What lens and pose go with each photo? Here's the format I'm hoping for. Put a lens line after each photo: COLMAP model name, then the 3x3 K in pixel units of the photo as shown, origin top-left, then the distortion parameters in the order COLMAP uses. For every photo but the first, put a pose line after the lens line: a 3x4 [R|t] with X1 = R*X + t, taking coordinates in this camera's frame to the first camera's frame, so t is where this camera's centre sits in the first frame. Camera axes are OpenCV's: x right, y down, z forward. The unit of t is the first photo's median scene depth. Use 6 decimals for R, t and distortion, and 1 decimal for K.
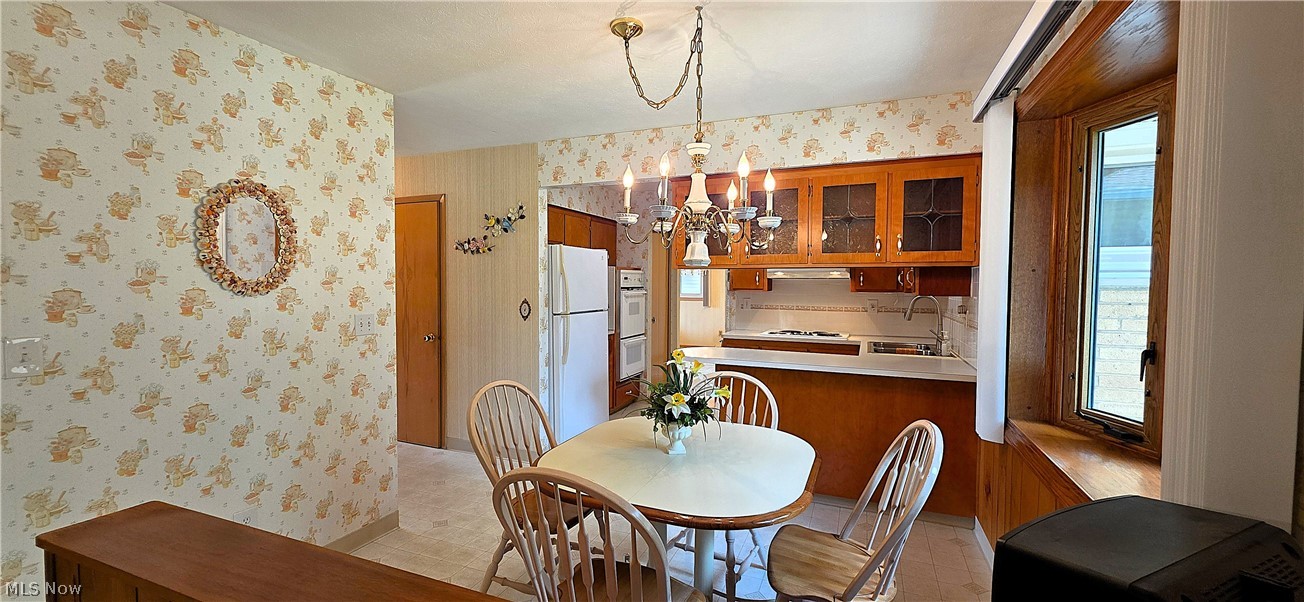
lens RADIAL K [[524.3, 0, 646.0], [0, 524.3, 302.7], [0, 0, 1]] dist [-0.002063, -0.000223]
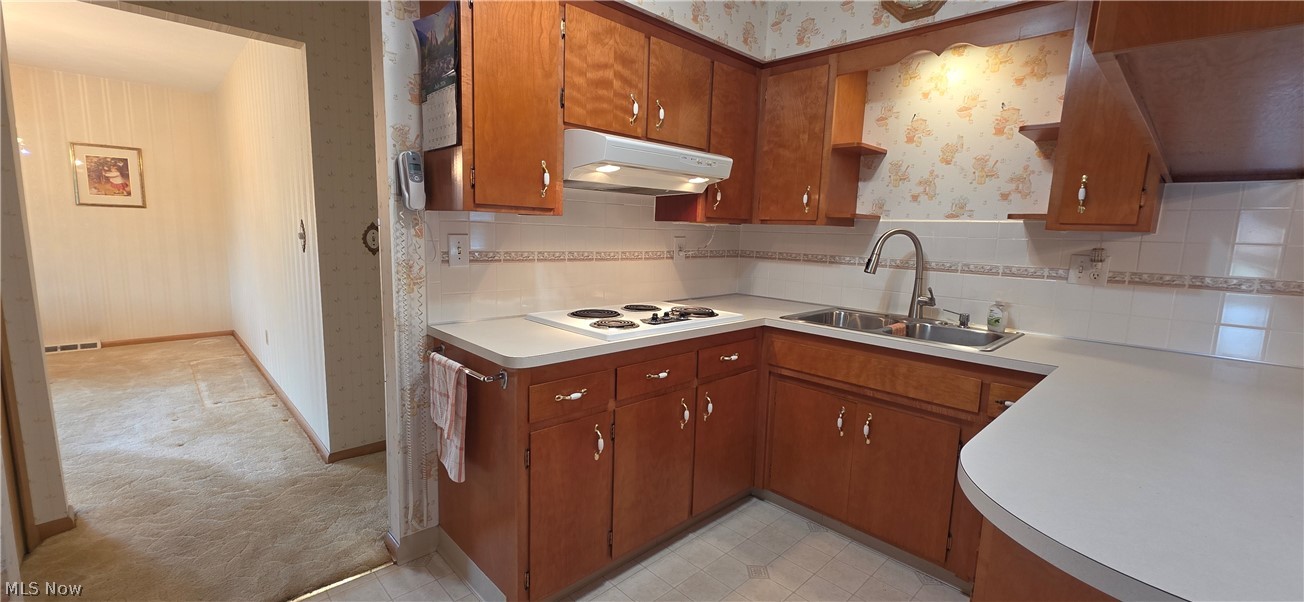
lens RADIAL K [[524.3, 0, 655.2], [0, 524.3, 304.6], [0, 0, 1]] dist [-0.002063, -0.000223]
pose [[0.389836, -0.127681, 0.911990, -0.080596], [0.000703, 0.990382, 0.138356, -0.009230], [-0.920884, -0.053295, 0.386177, 0.748253]]
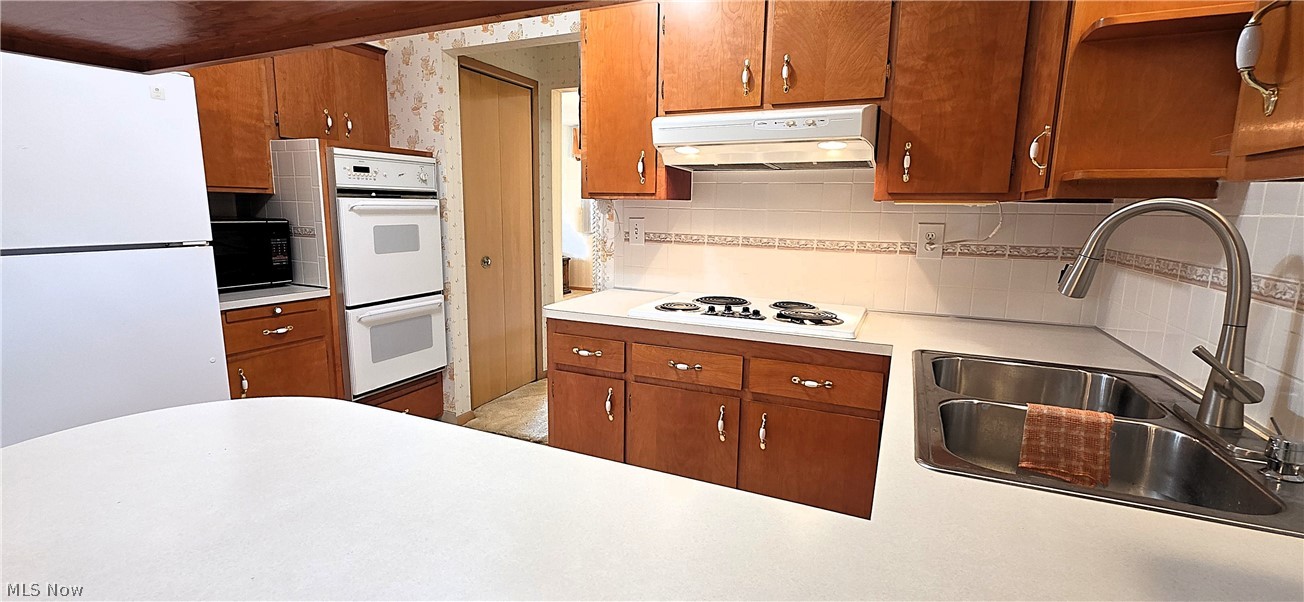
lens RADIAL K [[562.4, 0, 653.4], [0, 562.4, 298.4], [0, 0, 1]] dist [0.000580, 0.000102]
pose [[0.999623, 0.008321, -0.026177, 0.222162], [-0.004909, 0.991789, 0.127794, -0.001167], [0.027026, -0.127618, 0.991455, 0.539250]]
